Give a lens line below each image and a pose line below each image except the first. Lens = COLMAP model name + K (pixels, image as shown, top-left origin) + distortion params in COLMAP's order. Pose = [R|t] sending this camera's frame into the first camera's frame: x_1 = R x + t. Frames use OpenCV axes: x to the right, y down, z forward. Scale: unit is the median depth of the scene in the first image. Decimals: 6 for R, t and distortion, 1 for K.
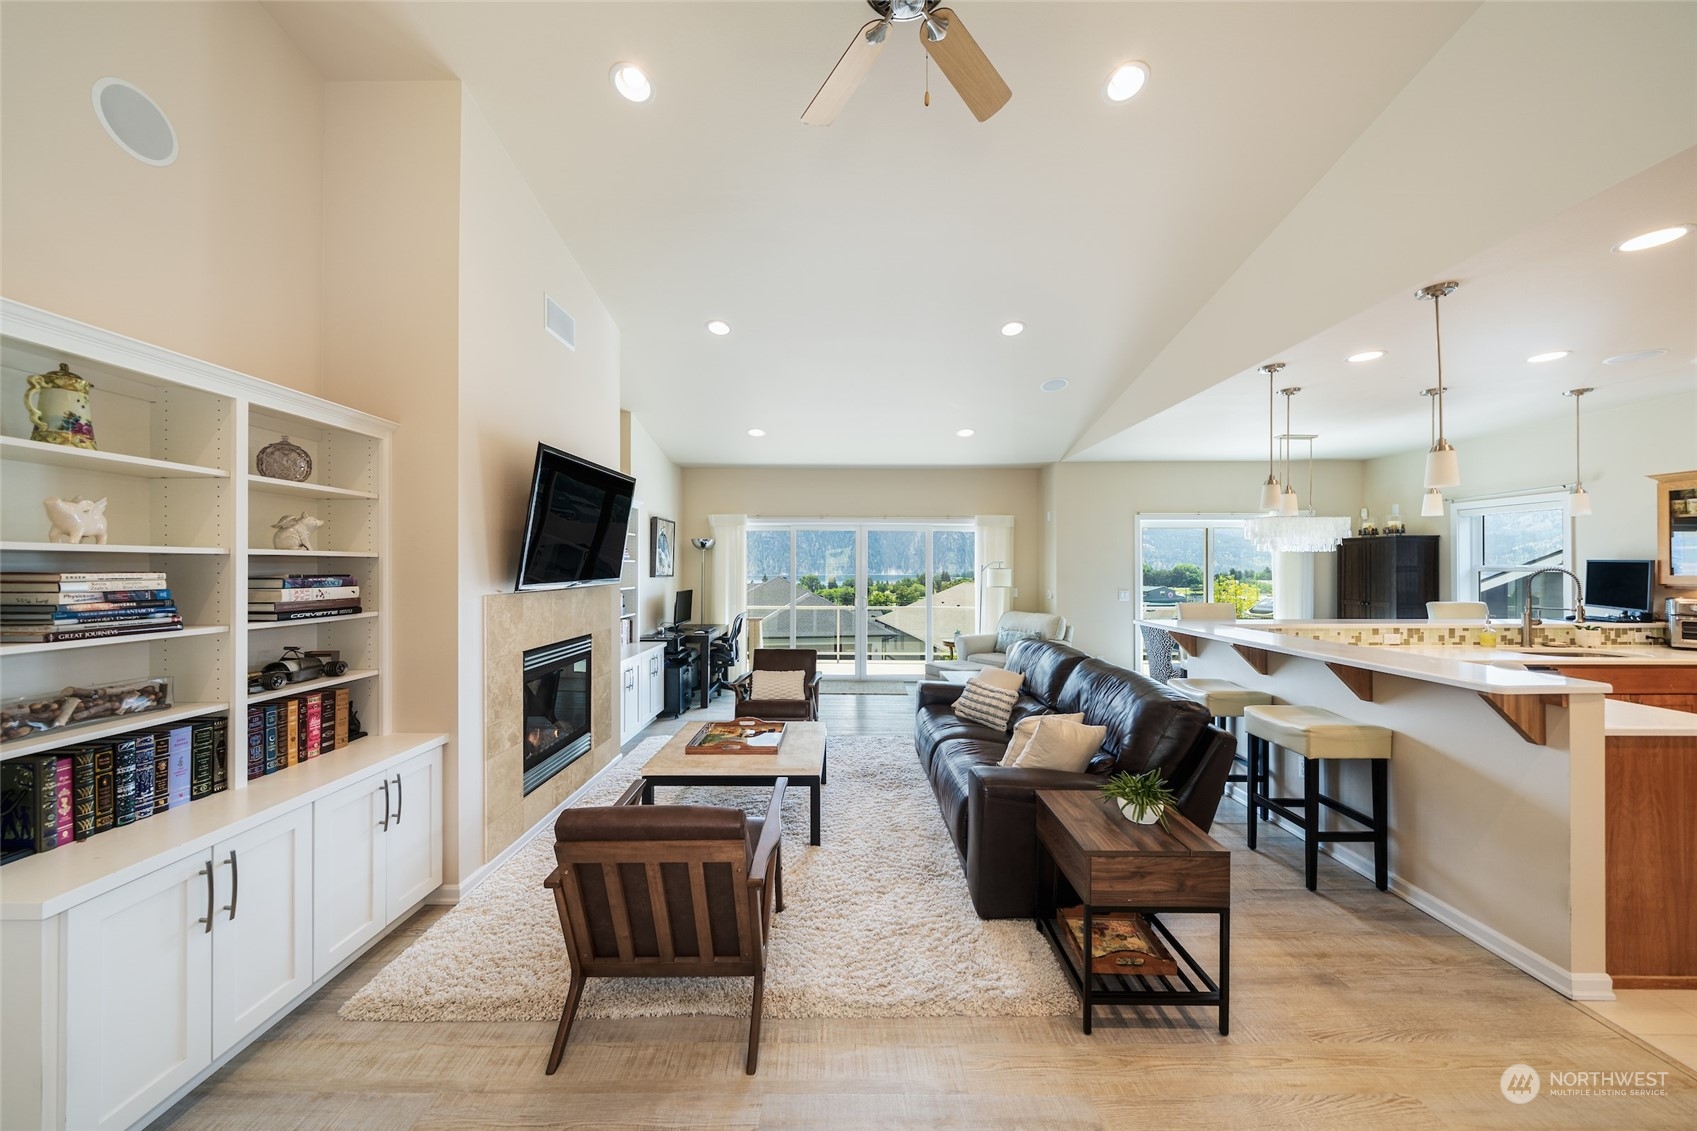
lens RADIAL K [[597.8, 0, 849.2], [0, 597.8, 562.6], [0, 0, 1]] dist [-0.002375, -0.000202]
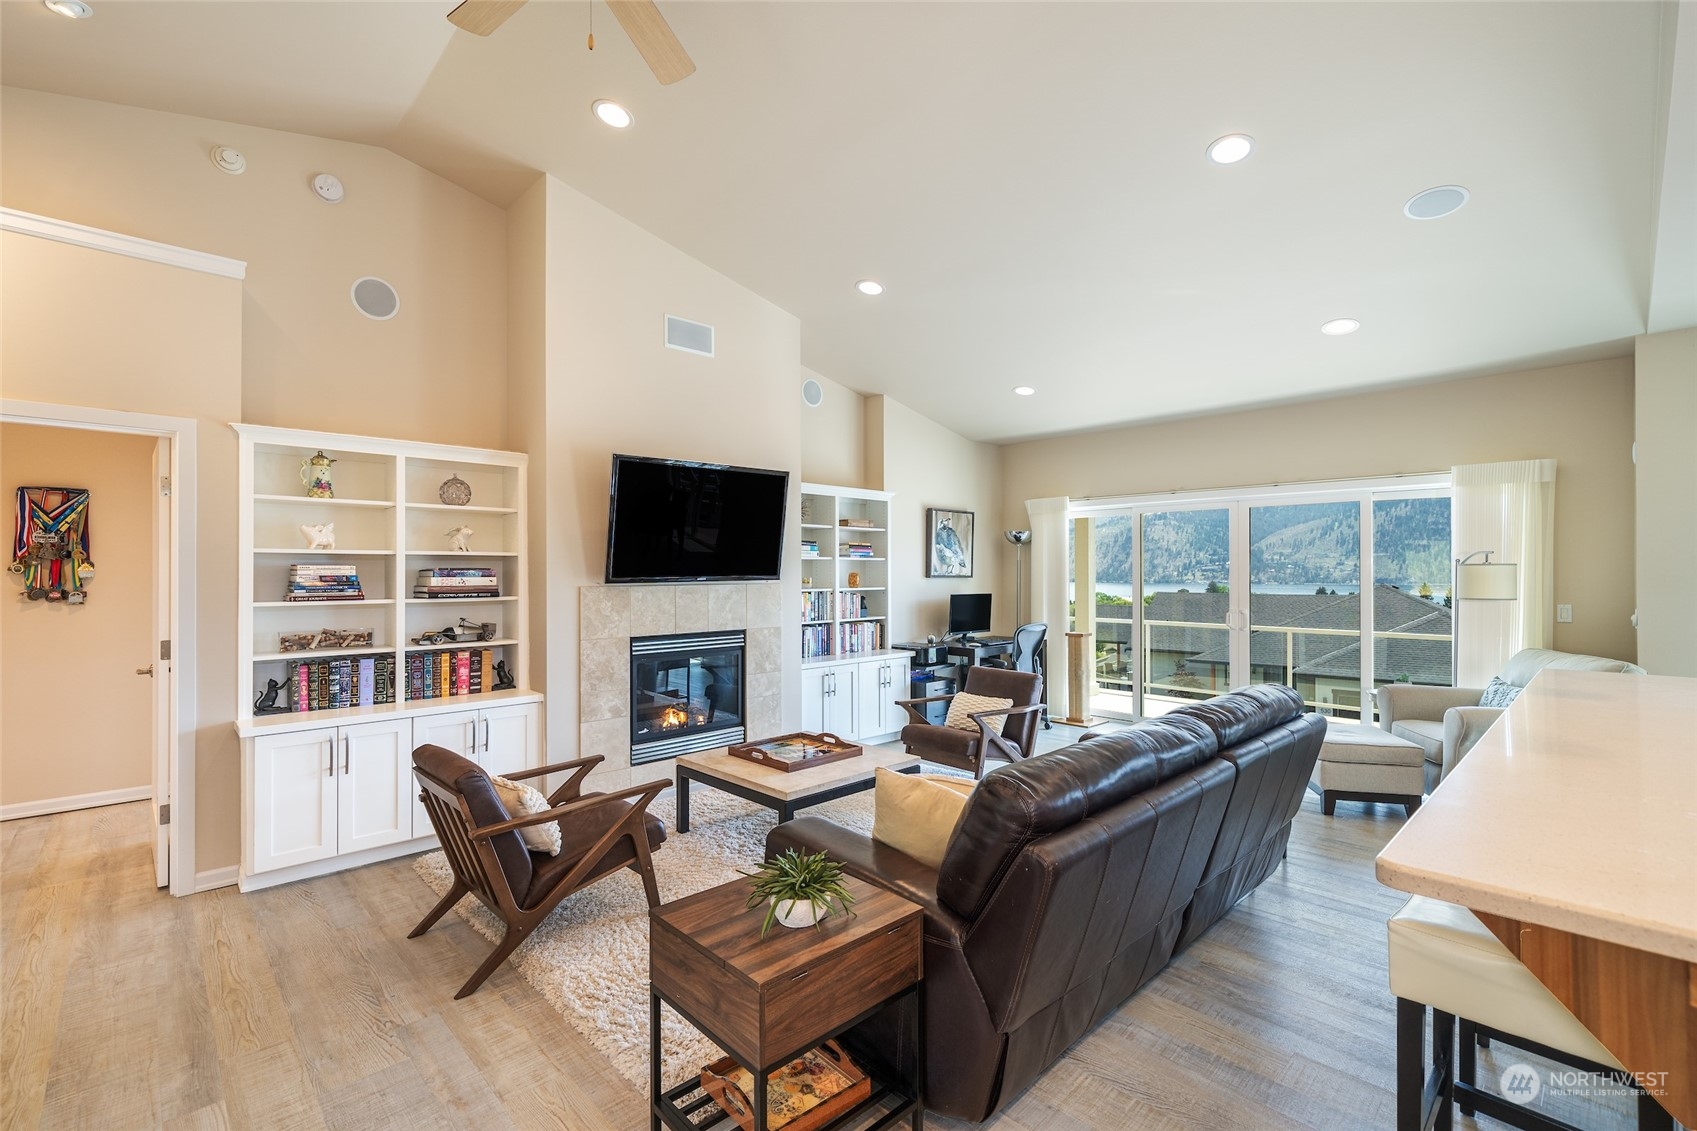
lens RADIAL K [[757.0, 0, 844.4], [0, 757.0, 564.9], [0, 0, 1]] dist [0.000069, 0.000016]
pose [[0.685261, -0.009576, -0.728235, 1.108073], [0.008393, 0.999951, -0.005250, 0.030644], [0.728249, -0.002515, 0.685308, 0.432558]]
